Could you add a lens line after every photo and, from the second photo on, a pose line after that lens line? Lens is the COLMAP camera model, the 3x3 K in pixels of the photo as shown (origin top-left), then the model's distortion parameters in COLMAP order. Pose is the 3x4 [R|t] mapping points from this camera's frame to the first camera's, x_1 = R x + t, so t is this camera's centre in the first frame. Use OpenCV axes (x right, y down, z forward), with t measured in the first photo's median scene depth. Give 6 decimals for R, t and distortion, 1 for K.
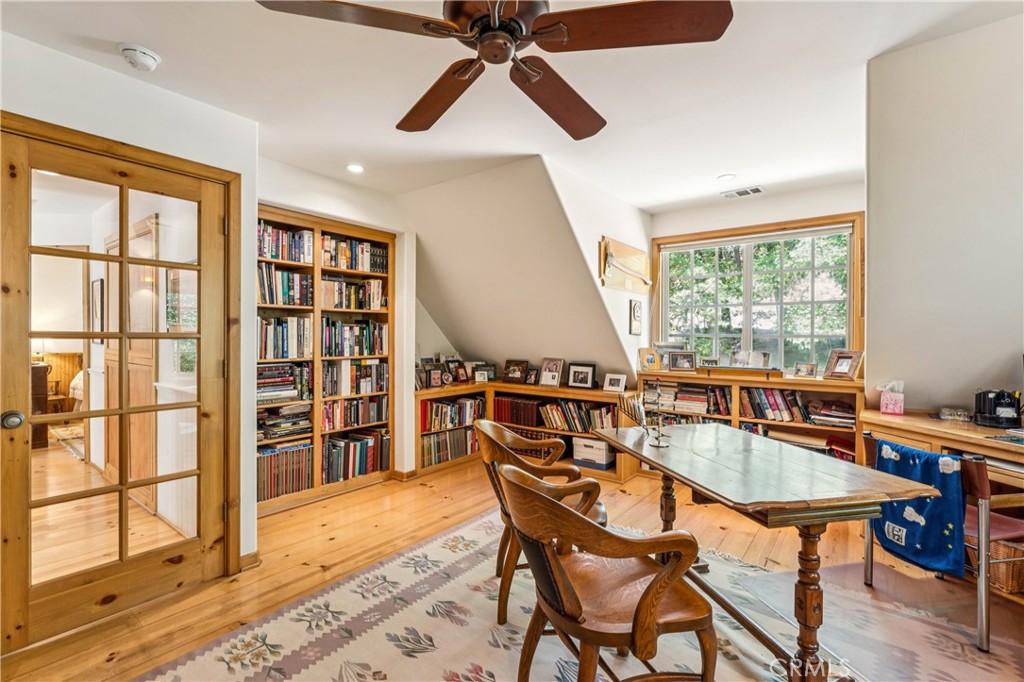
lens RADIAL K [[461.8, 0, 512.0], [0, 461.8, 341.0], [0, 0, 1]] dist [0.001390, 0.000347]
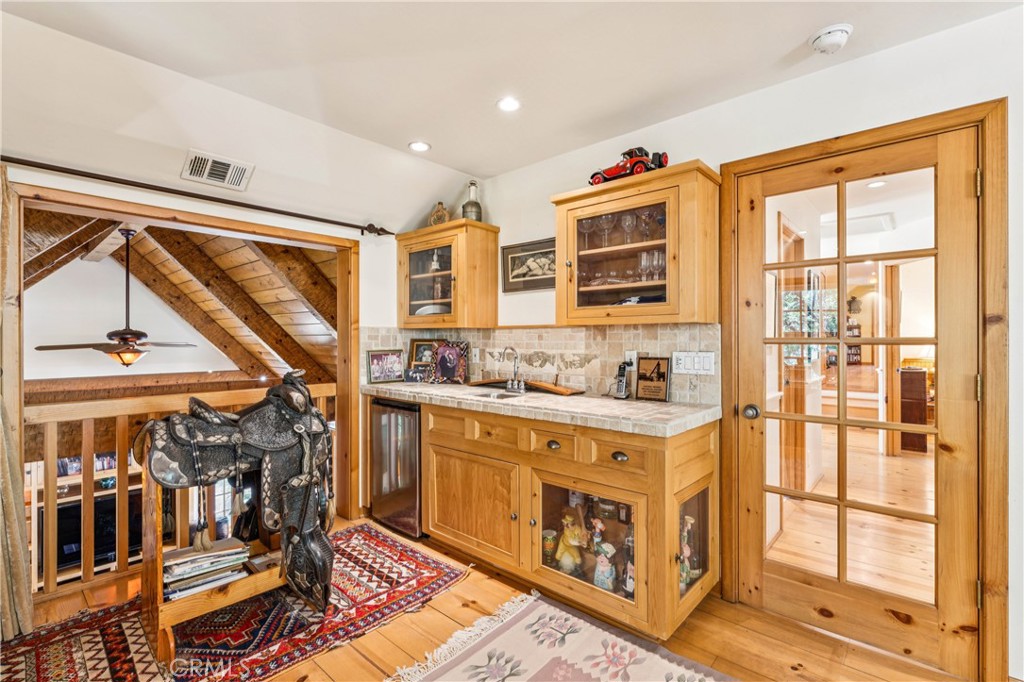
lens RADIAL K [[467.3, 0, 507.4], [0, 467.3, 340.3], [0, 0, 1]] dist [-0.001627, -0.000136]
pose [[-0.071951, -0.005838, -0.997391, 0.143196], [-0.008981, 0.999946, -0.005205, -0.002147], [0.997368, 0.008583, -0.072000, 0.366565]]
